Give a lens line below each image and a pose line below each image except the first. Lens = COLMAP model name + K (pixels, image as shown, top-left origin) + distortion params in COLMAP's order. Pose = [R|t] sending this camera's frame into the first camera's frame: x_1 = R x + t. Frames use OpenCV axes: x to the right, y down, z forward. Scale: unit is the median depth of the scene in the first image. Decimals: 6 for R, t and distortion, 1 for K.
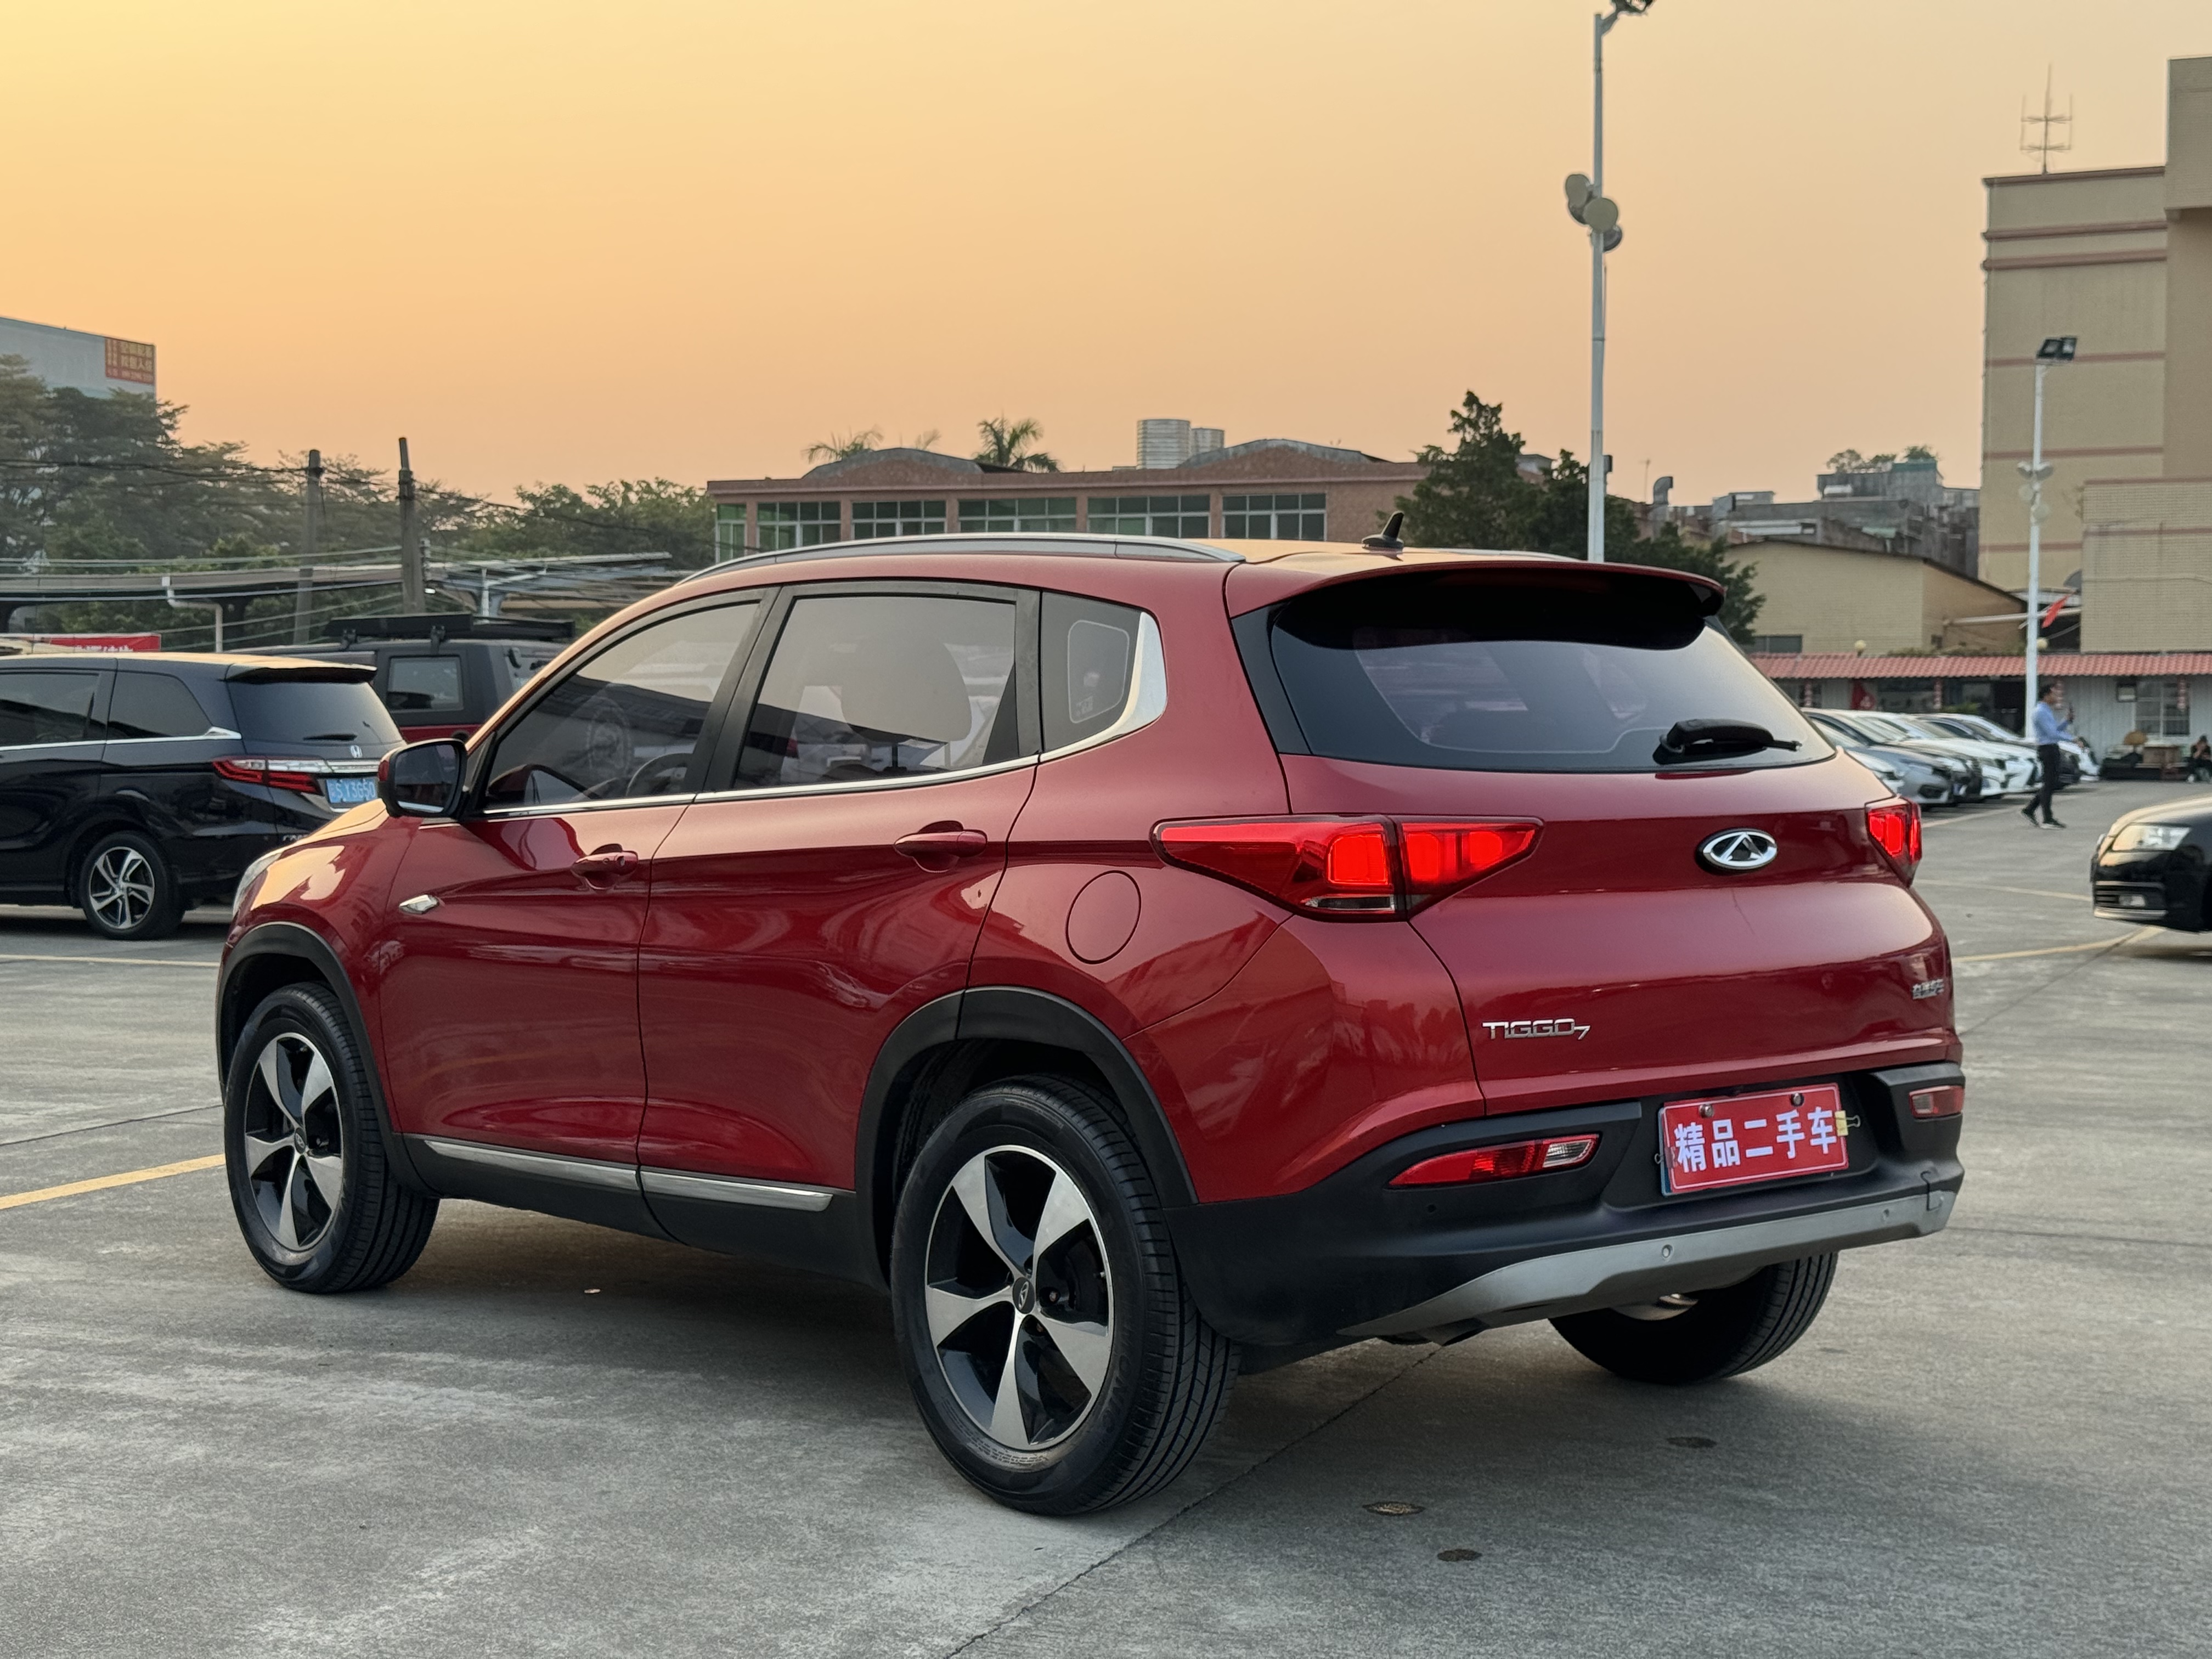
lens RADIAL K [[3098.2, 0, 1094.8], [0, 3098.2, 853.4], [0, 0, 1]] dist [0.181093, -0.437117]
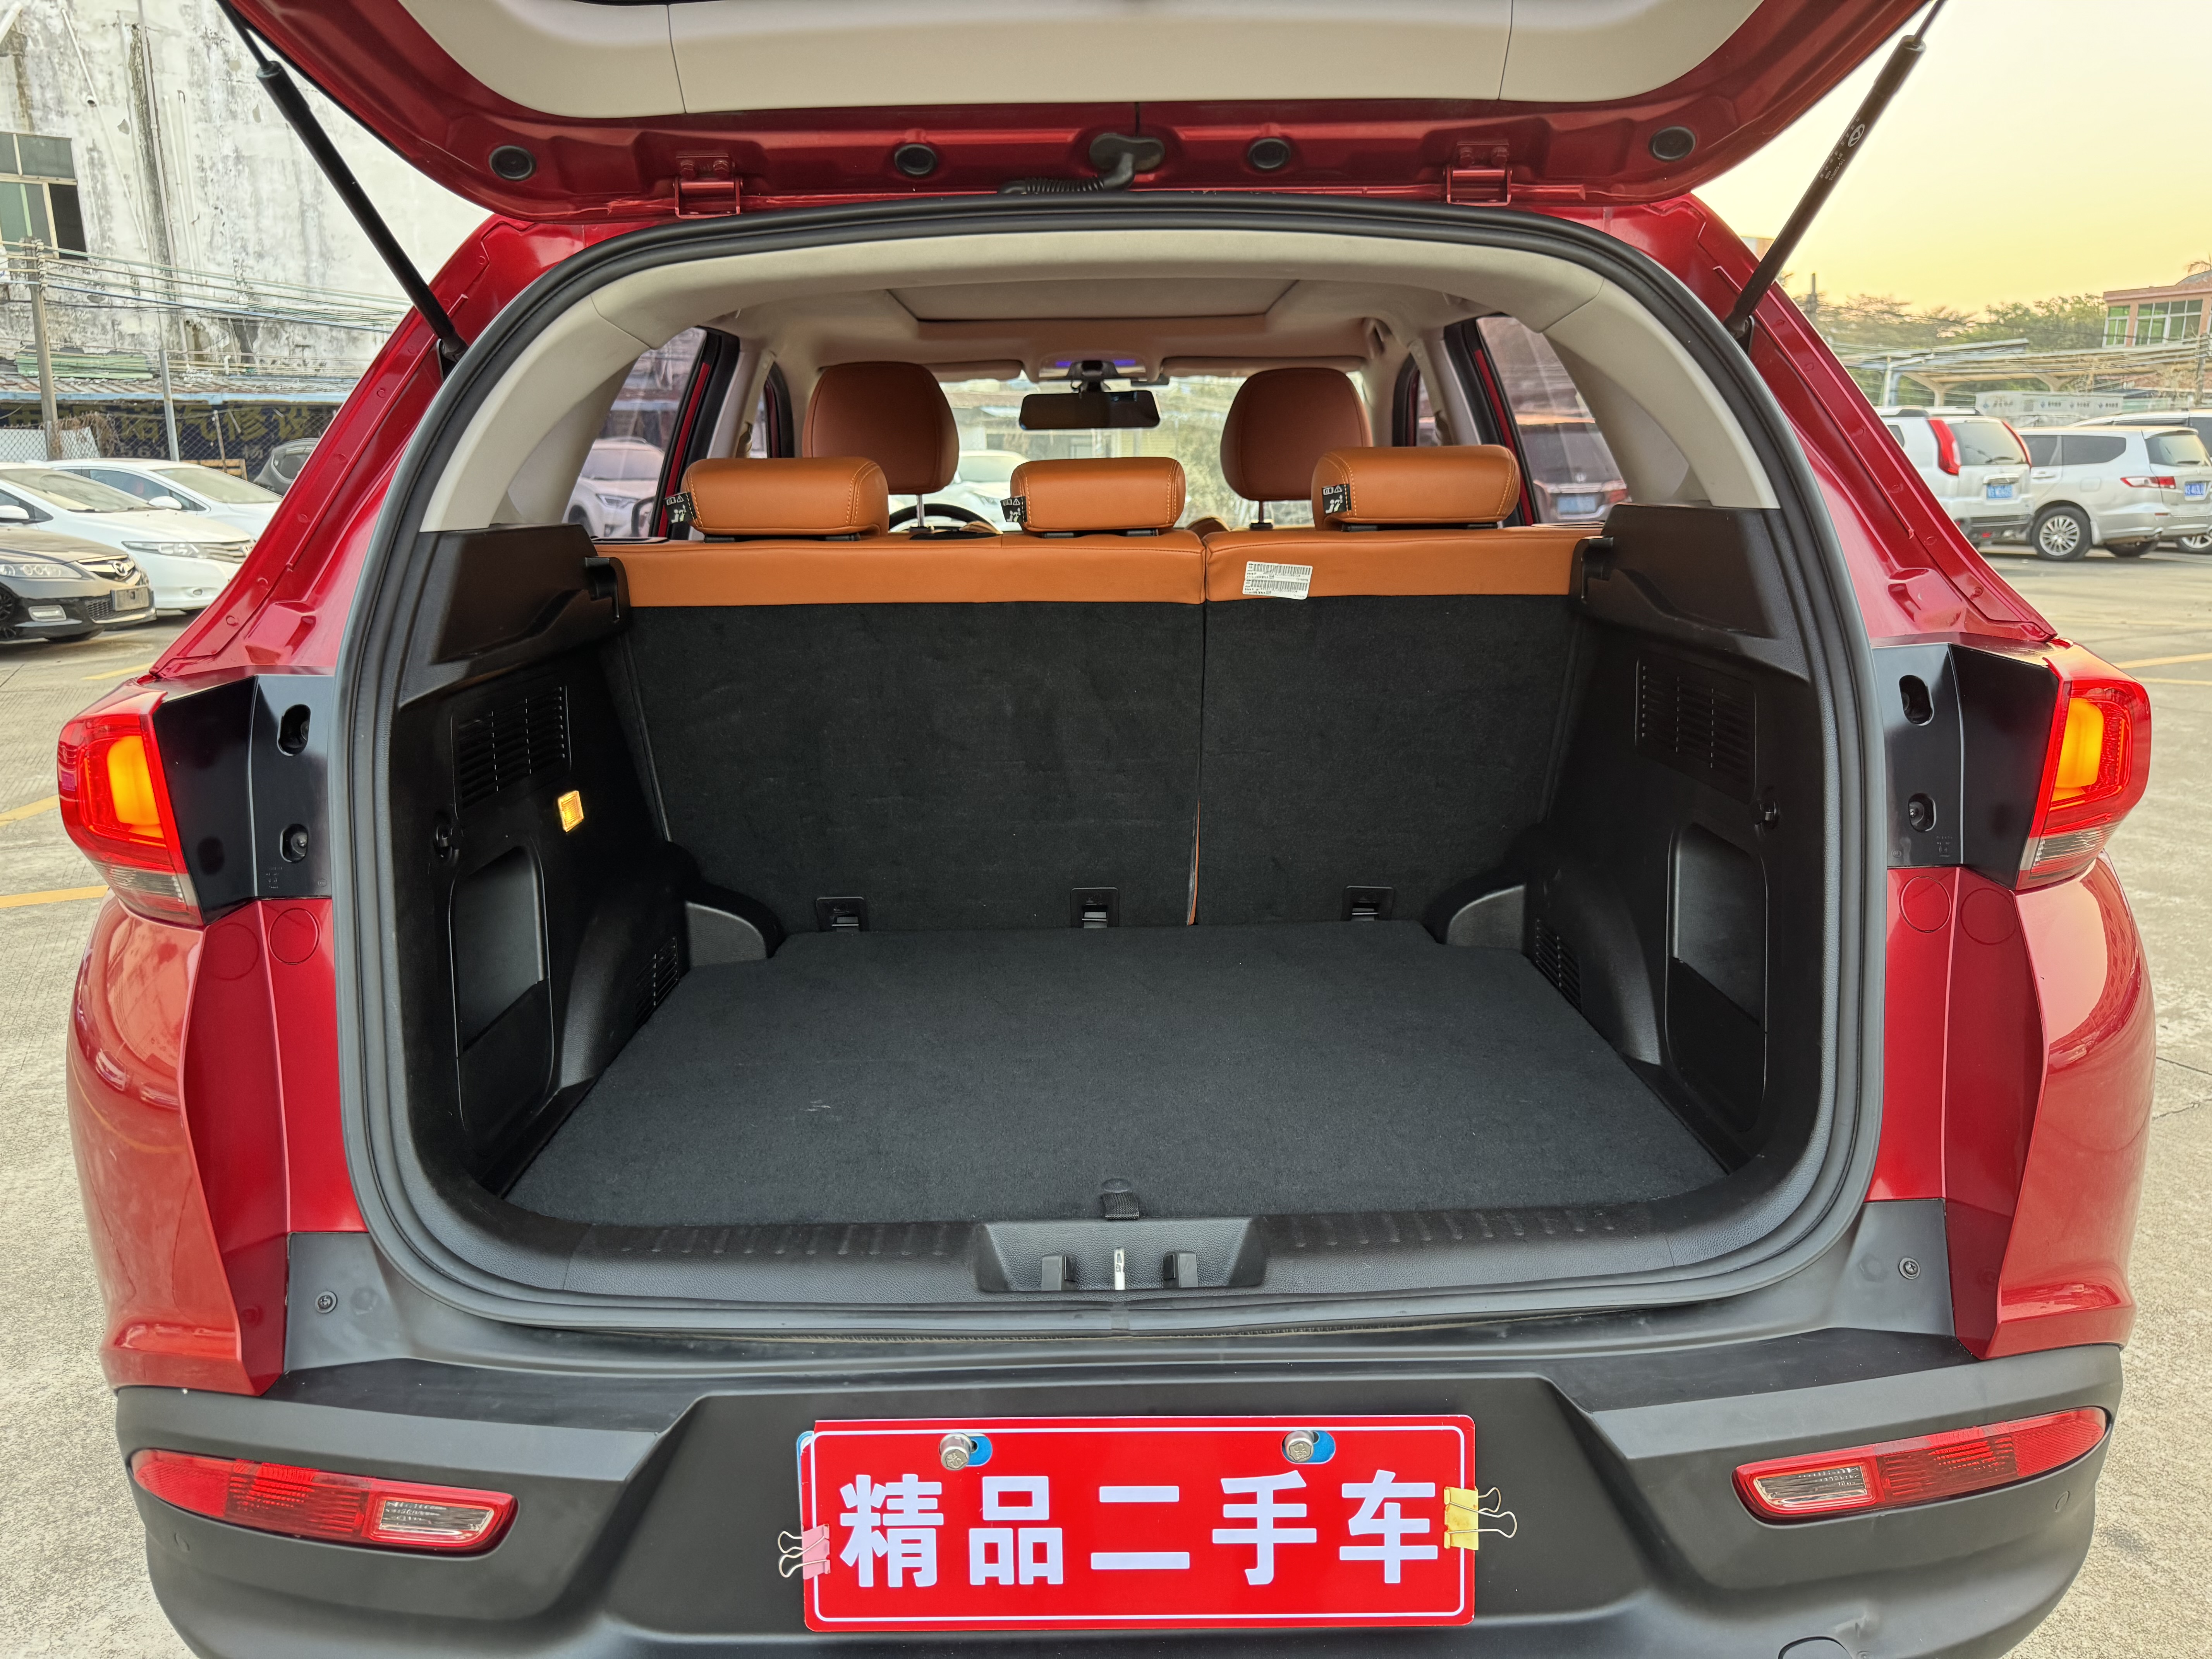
lens RADIAL K [[1595.0, 0, 1106.0], [0, 1595.0, 829.5], [0, 0, 1]] dist [-0.003657, 0.000319]
pose [[0.771766, 0.134684, -0.621480, 0.318133], [-0.016184, 0.981157, 0.192534, -0.036678], [0.635701, -0.138533, 0.759403, 0.834799]]
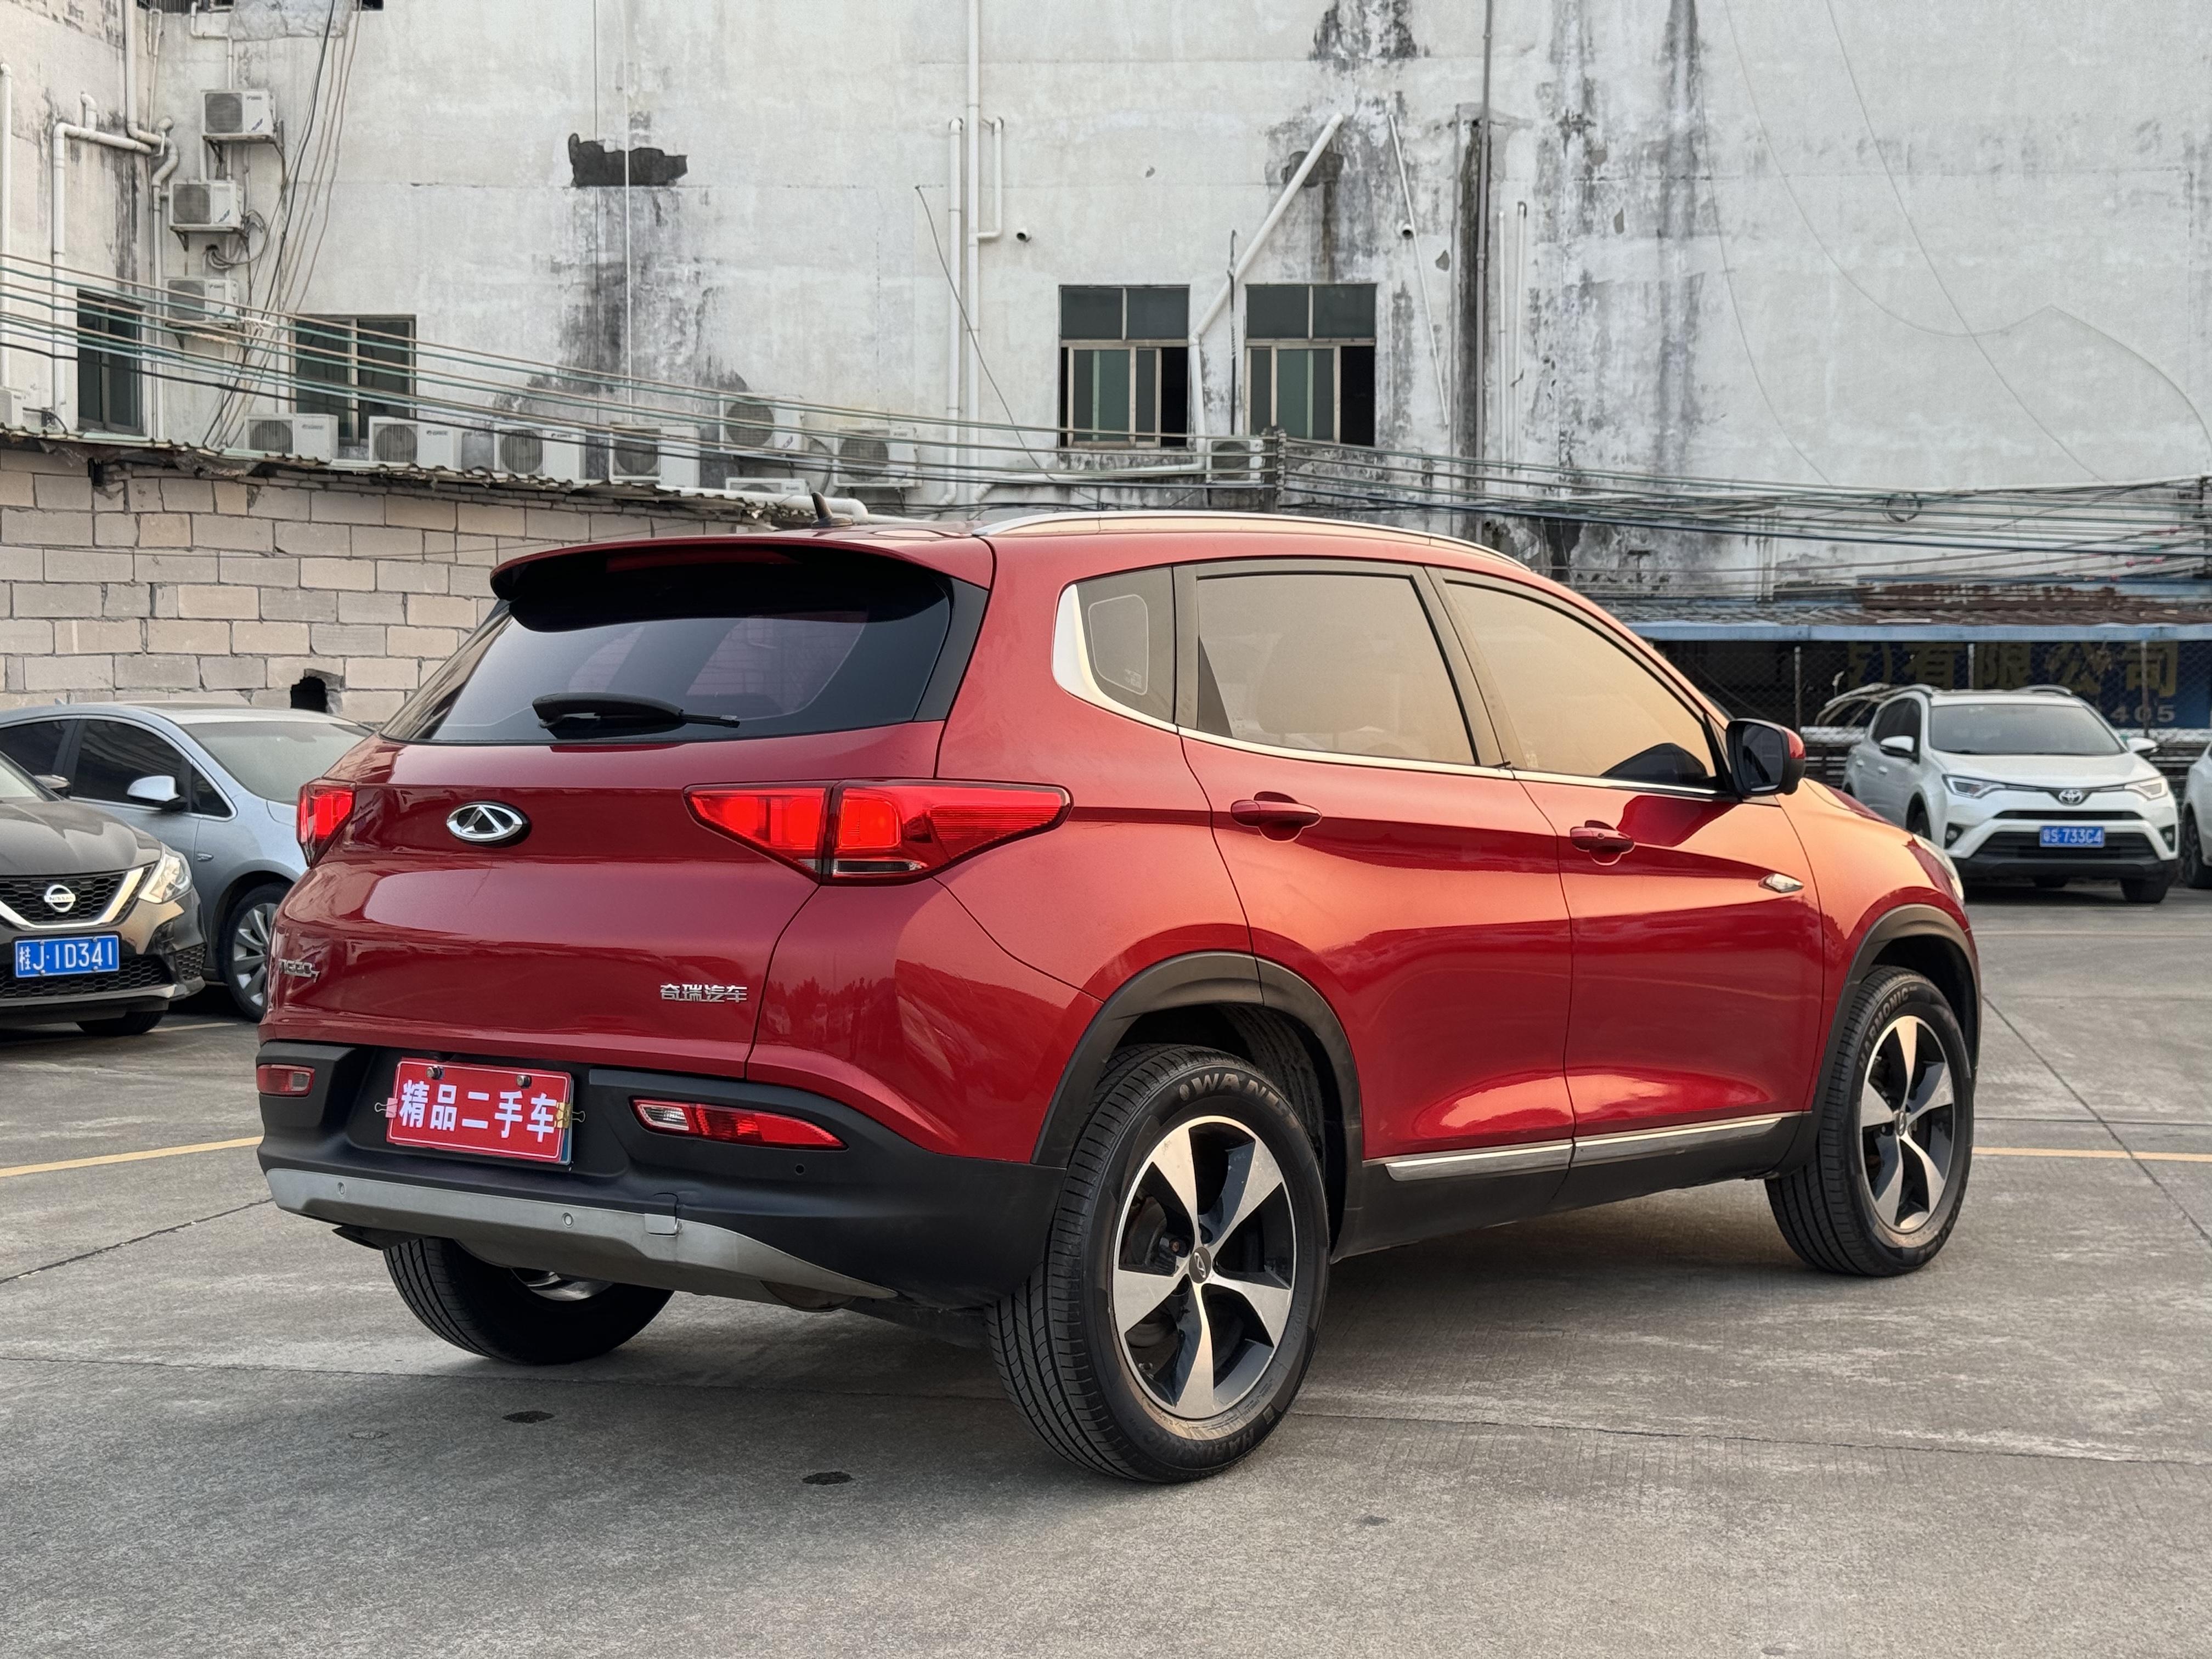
lens RADIAL K [[3098.2, 0, 1094.8], [0, 3098.2, 853.4], [0, 0, 1]] dist [0.181093, -0.437117]
pose [[0.181074, 0.033590, -0.982896, 1.203861], [-0.041836, 0.998775, 0.026426, -0.025353], [0.982579, 0.036335, 0.182258, 0.988057]]
